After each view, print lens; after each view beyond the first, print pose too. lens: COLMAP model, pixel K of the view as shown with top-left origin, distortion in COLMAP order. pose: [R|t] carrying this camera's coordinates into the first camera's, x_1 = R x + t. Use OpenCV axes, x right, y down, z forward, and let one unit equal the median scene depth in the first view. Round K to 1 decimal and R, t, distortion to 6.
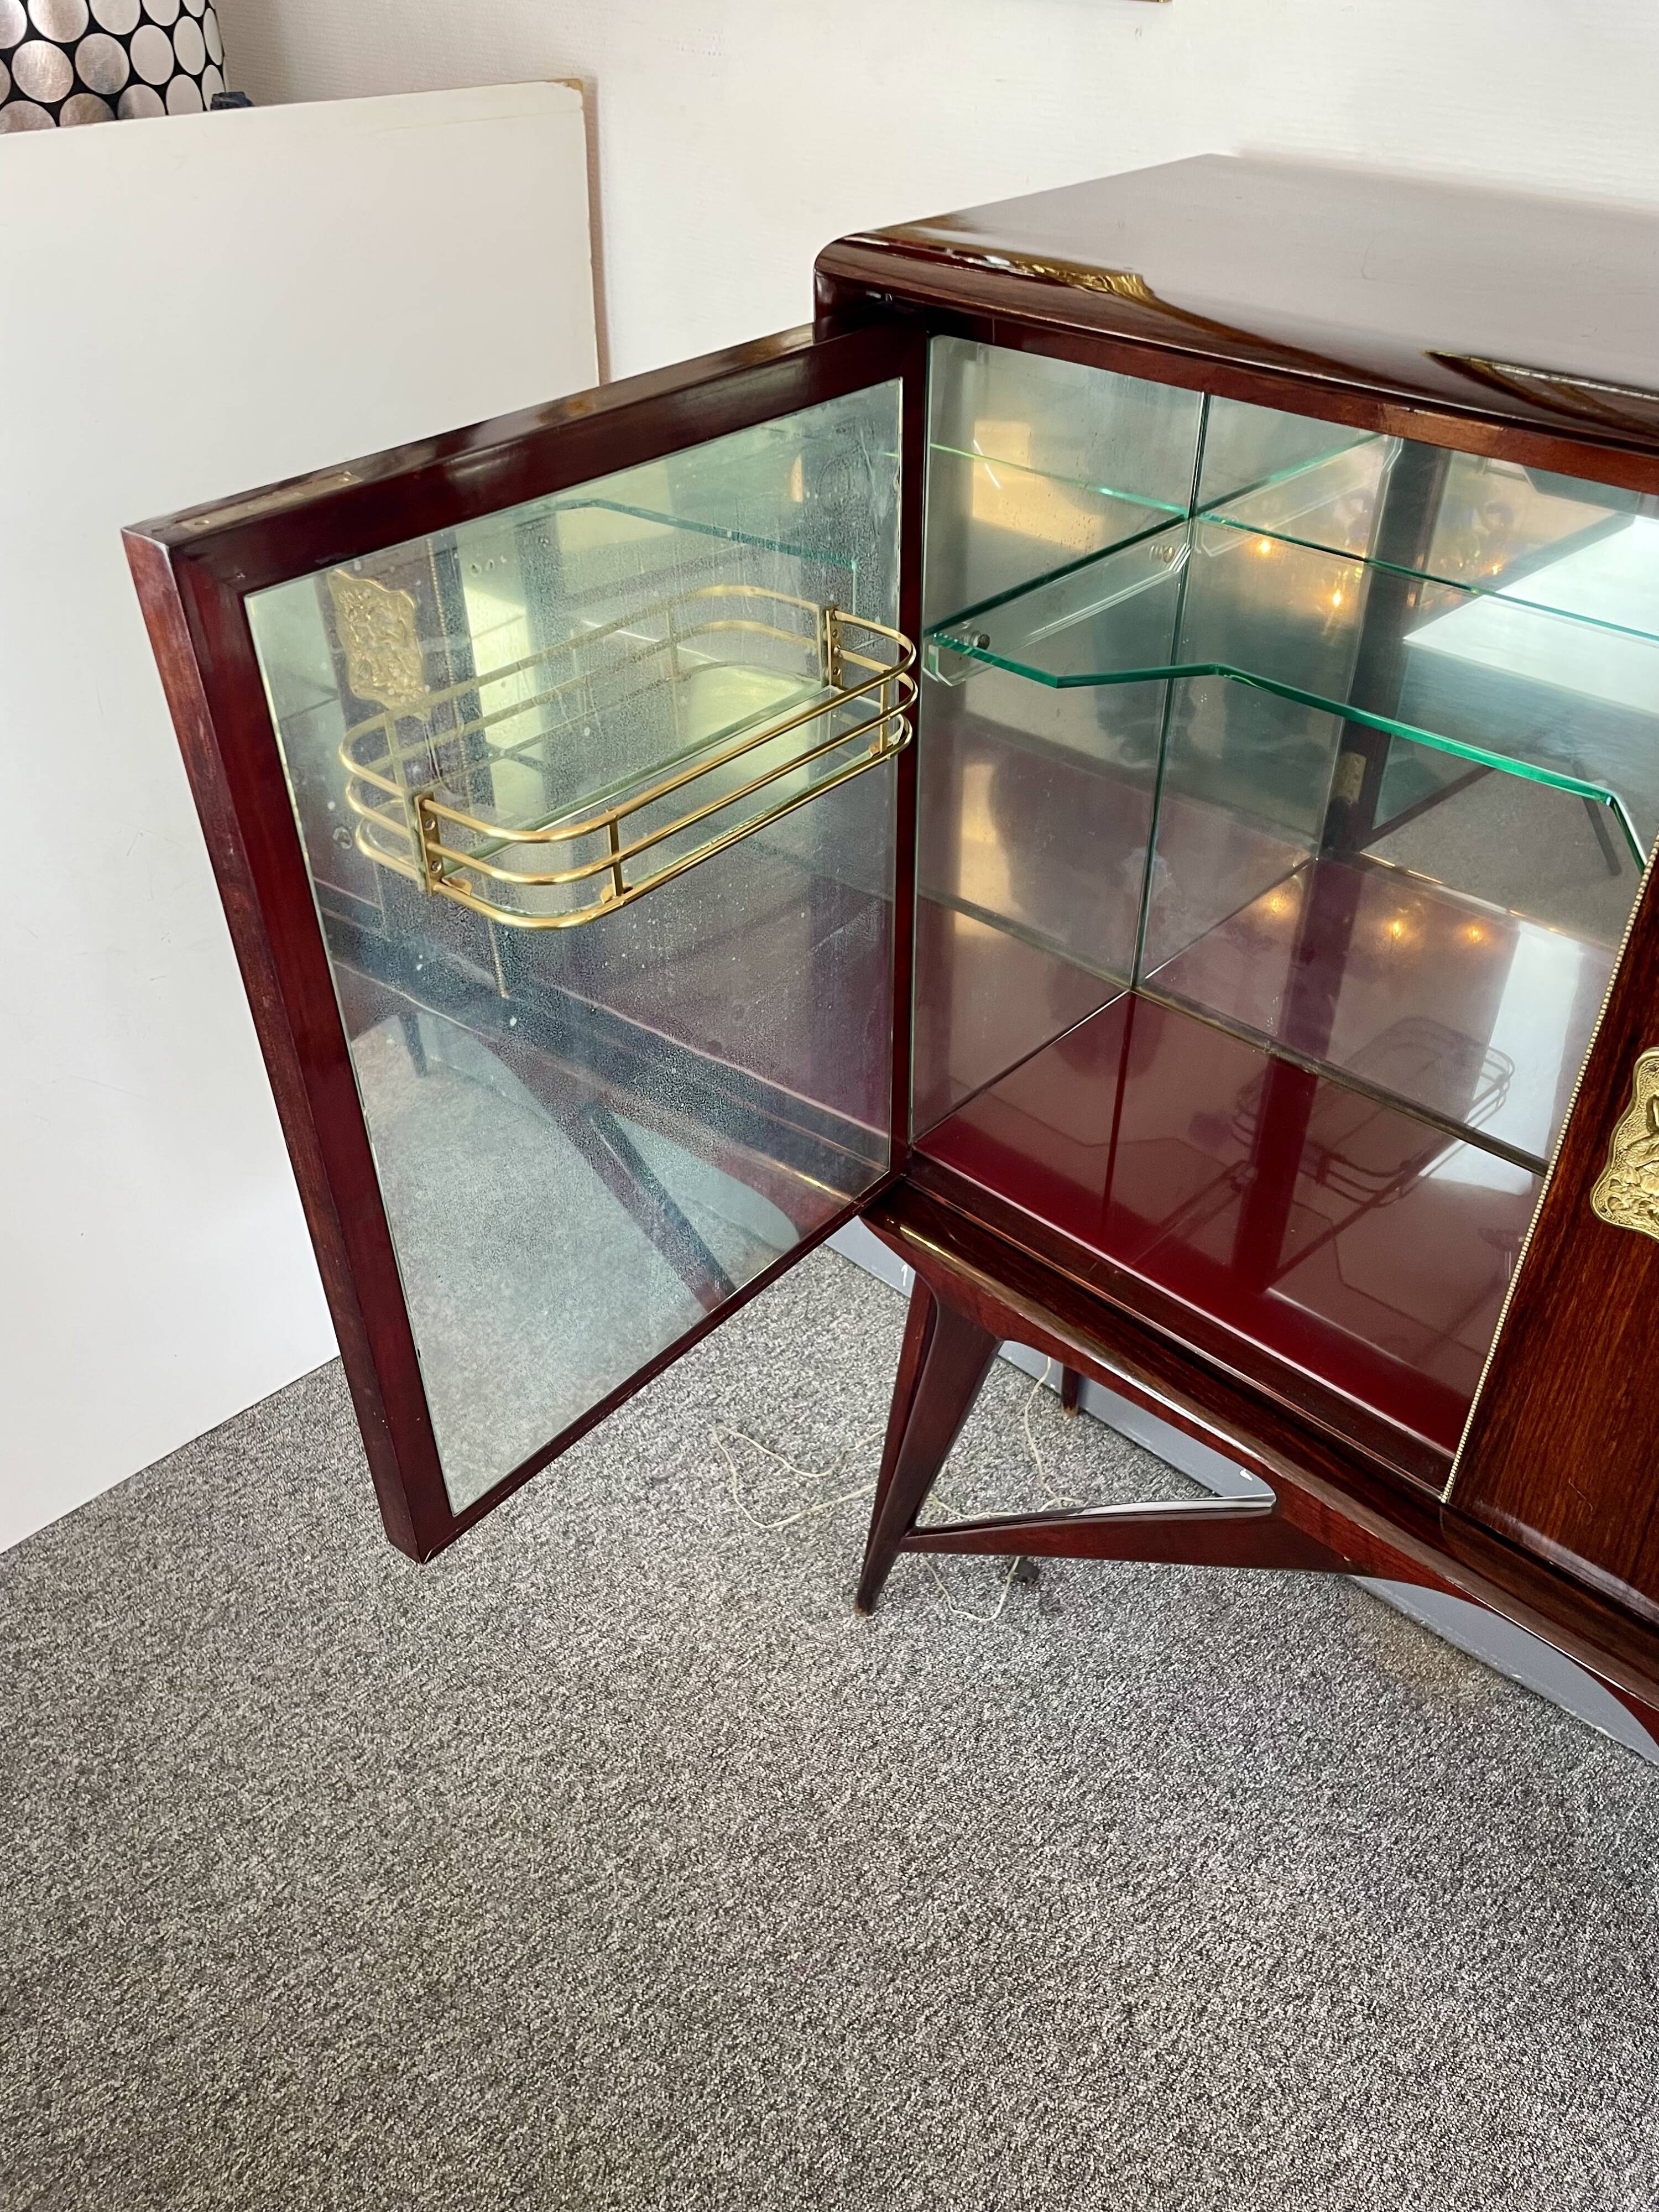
lens RADIAL K [[1690.8, 0, 843.1], [0, 1690.8, 1084.7], [0, 0, 1]] dist [0.087113, -0.113993]
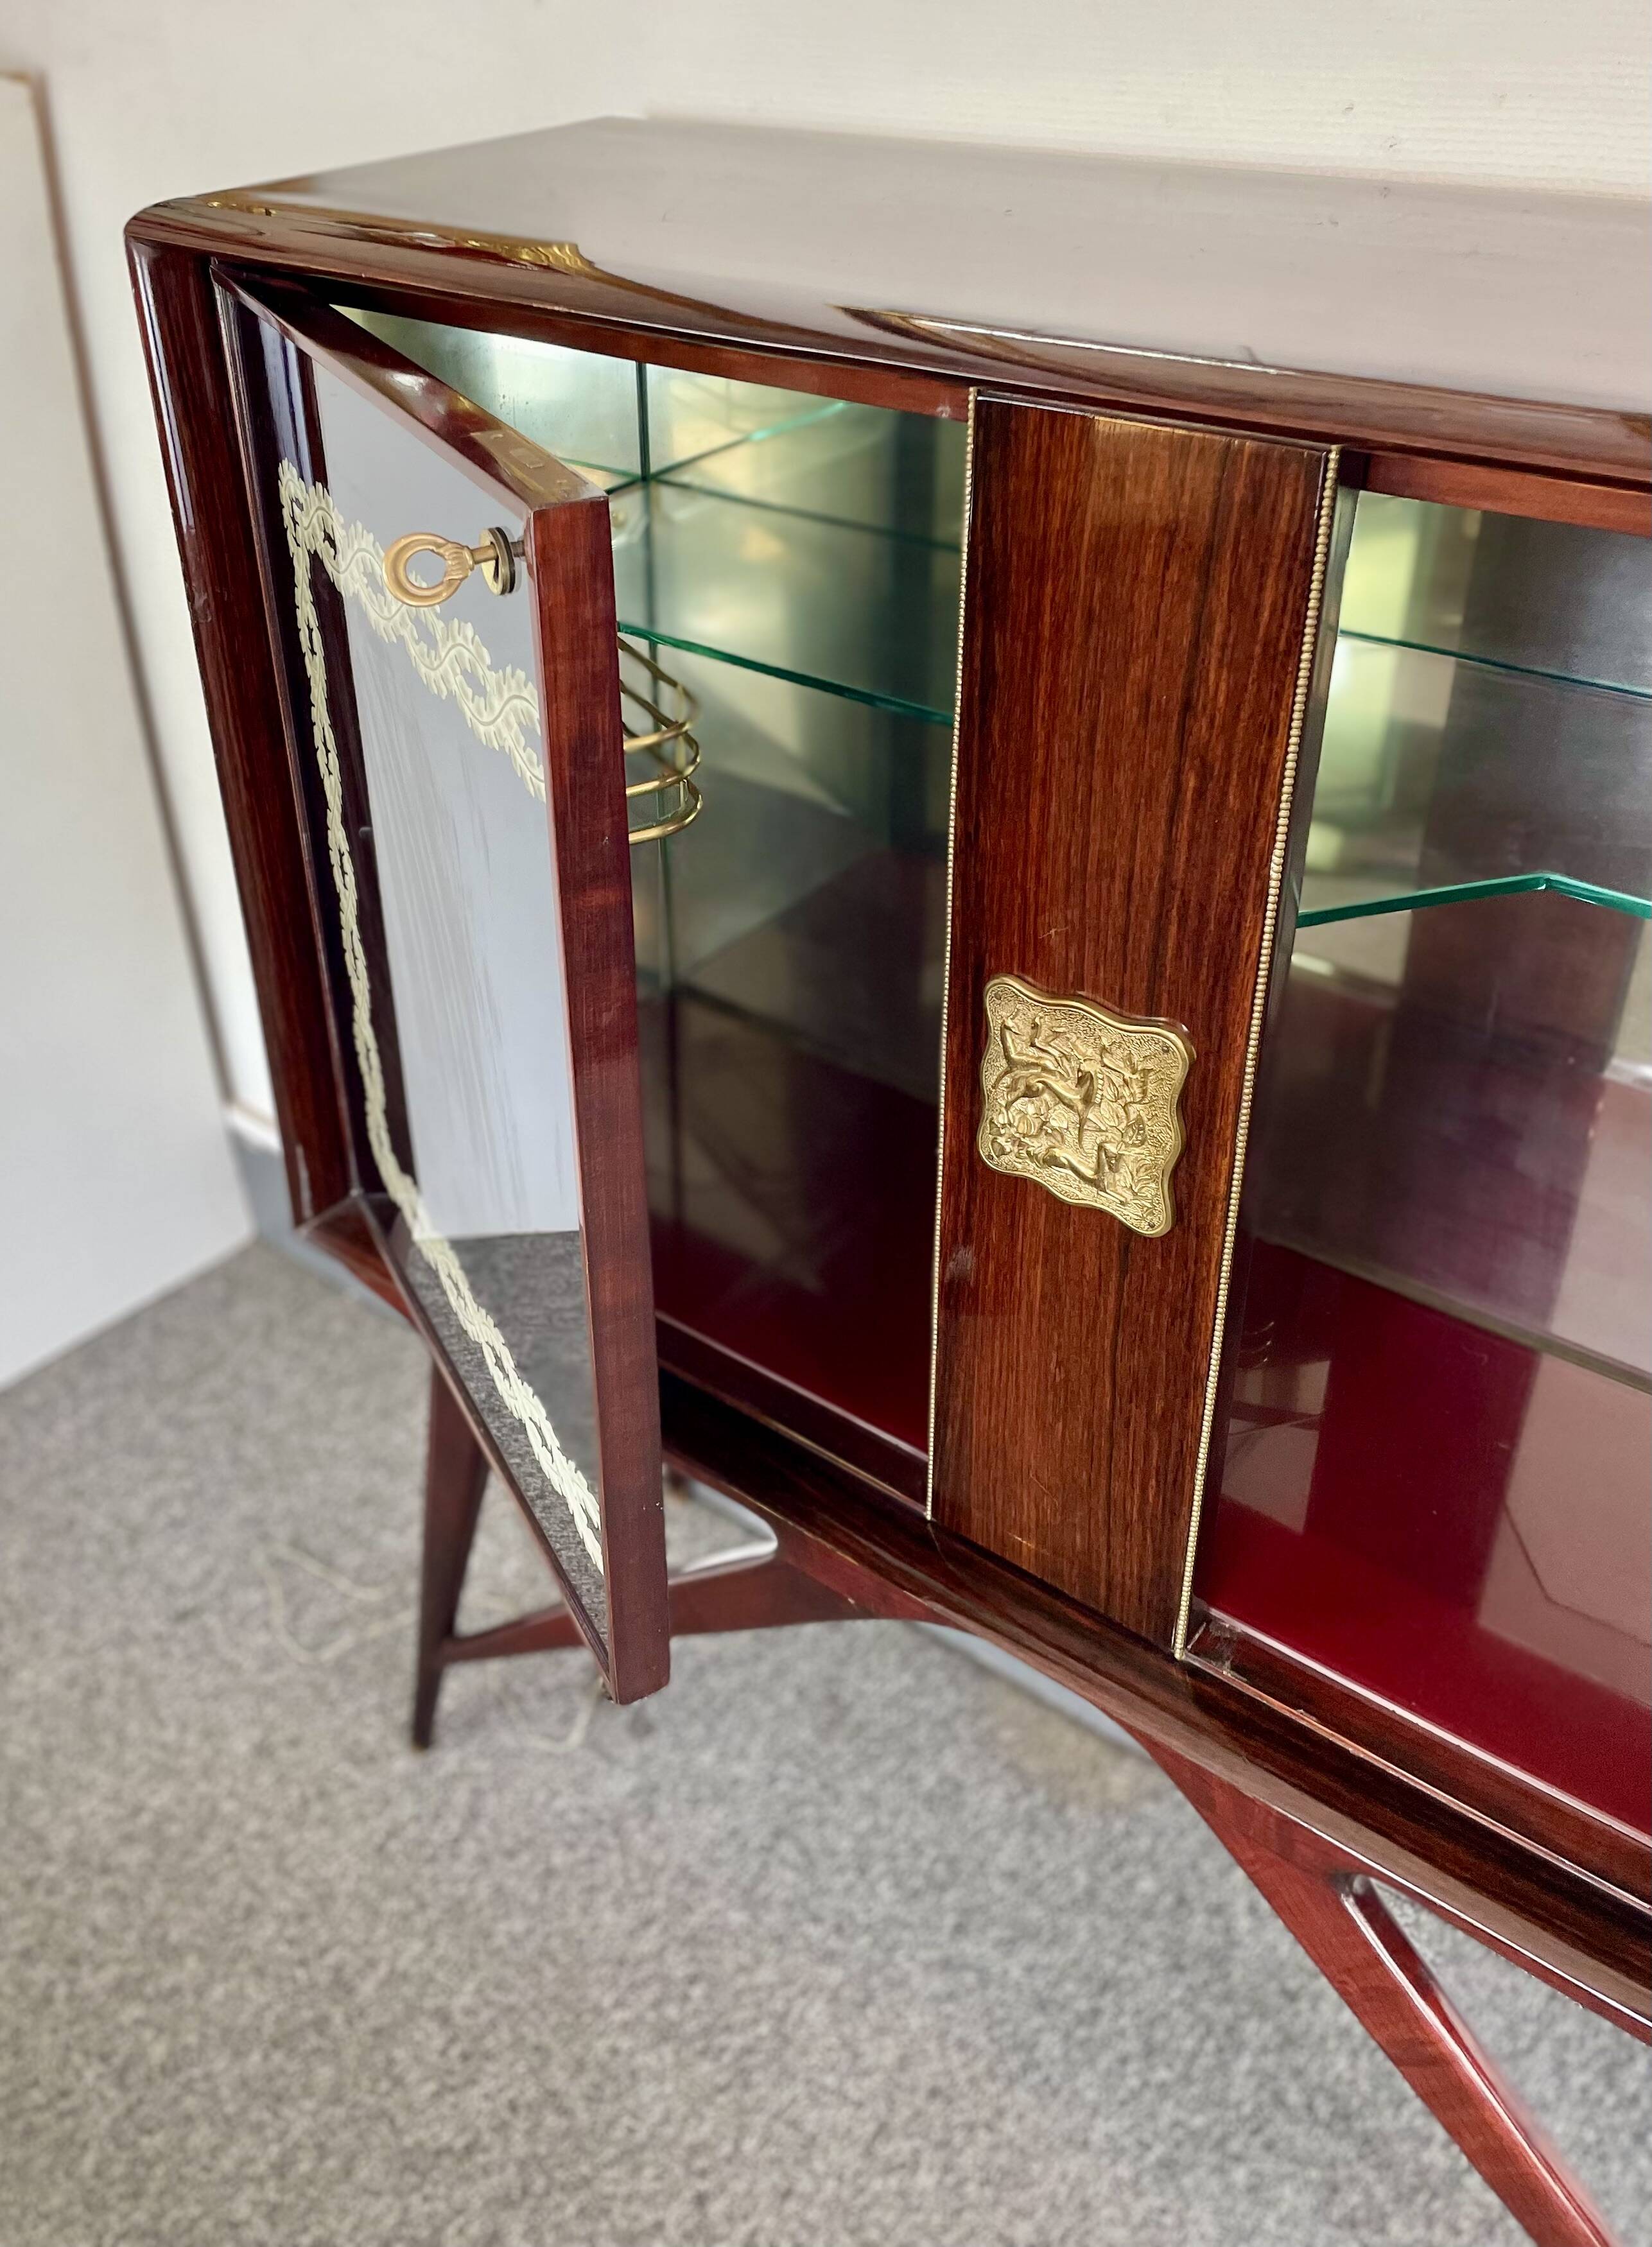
lens RADIAL K [[1968.8, 0, 690.1], [0, 1968.8, 941.5], [0, 0, 1]] dist [0.089896, -0.117624]
pose [[0.997576, -0.057631, 0.039007, 0.143947], [0.062094, 0.990211, -0.125005, 0.048256], [-0.031421, 0.127124, 0.991389, -0.042183]]
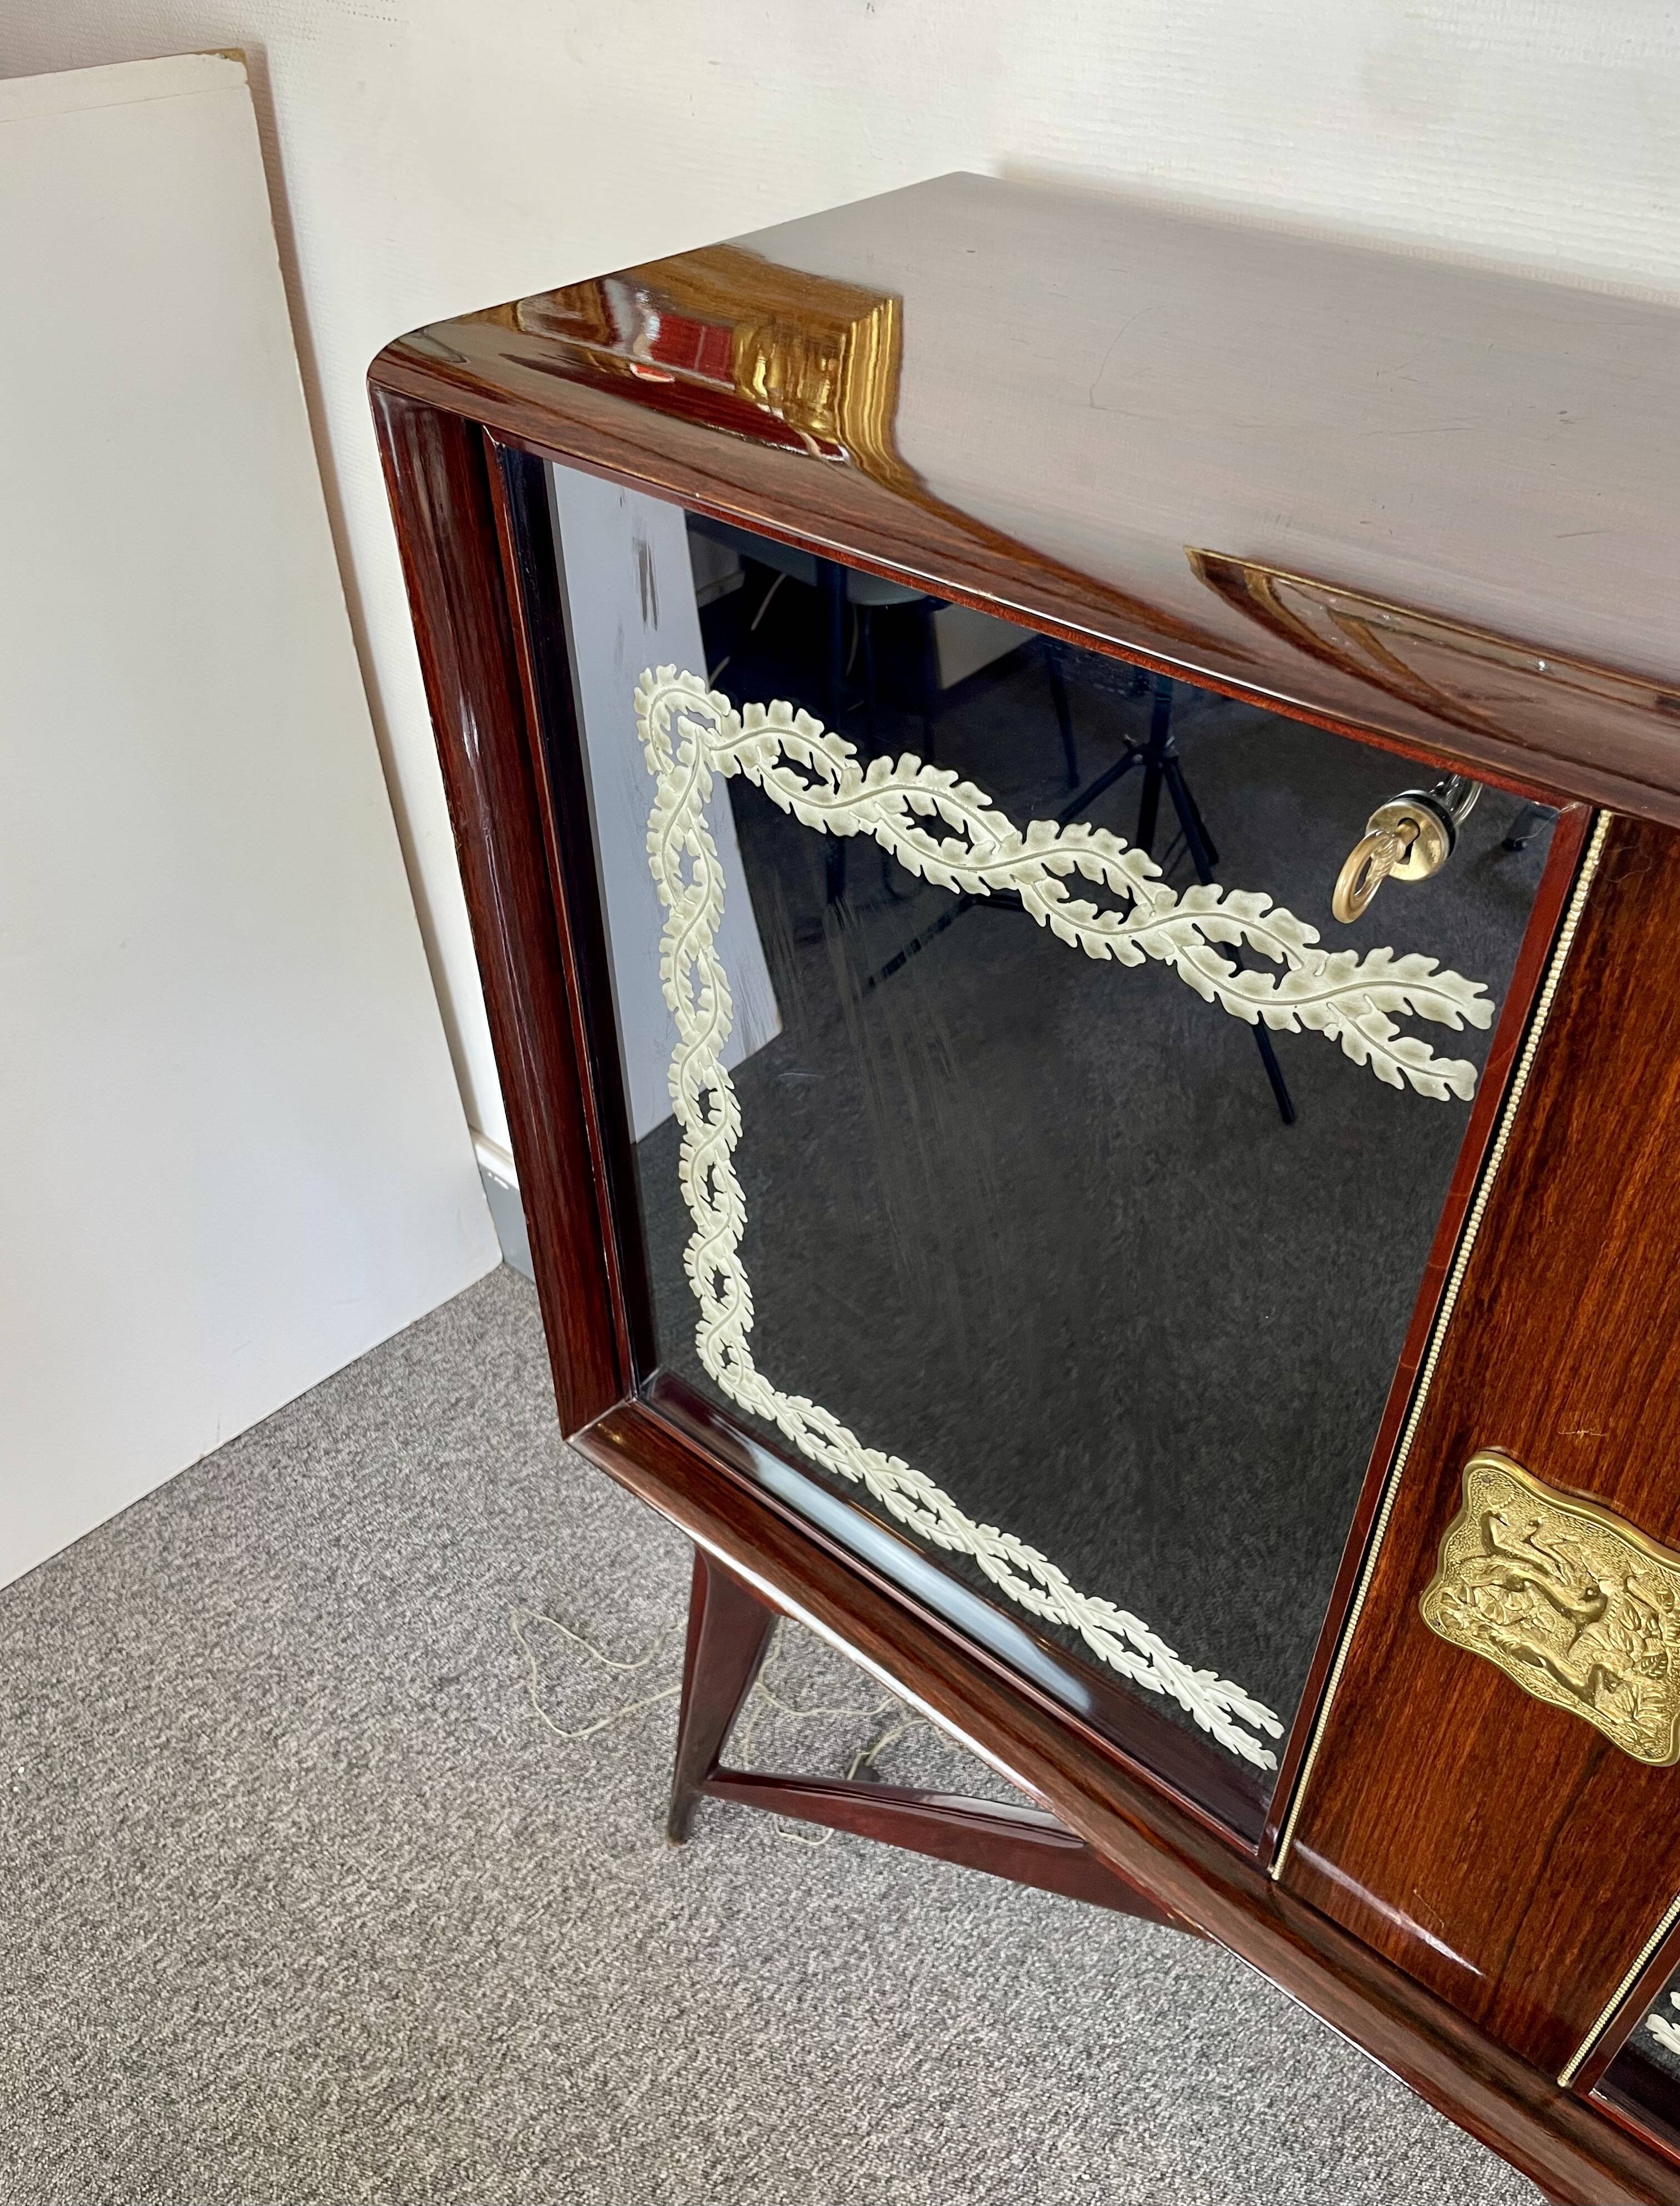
lens RADIAL K [[1713.3, 0, 863.5], [0, 1713.3, 1105.2], [0, 0, 1]] dist [0.086803, -0.116525]
pose [[0.998851, -0.032667, 0.035071, 0.097858], [0.030809, 0.998158, 0.052265, -0.120483], [-0.036714, -0.051125, 0.998017, 0.142916]]
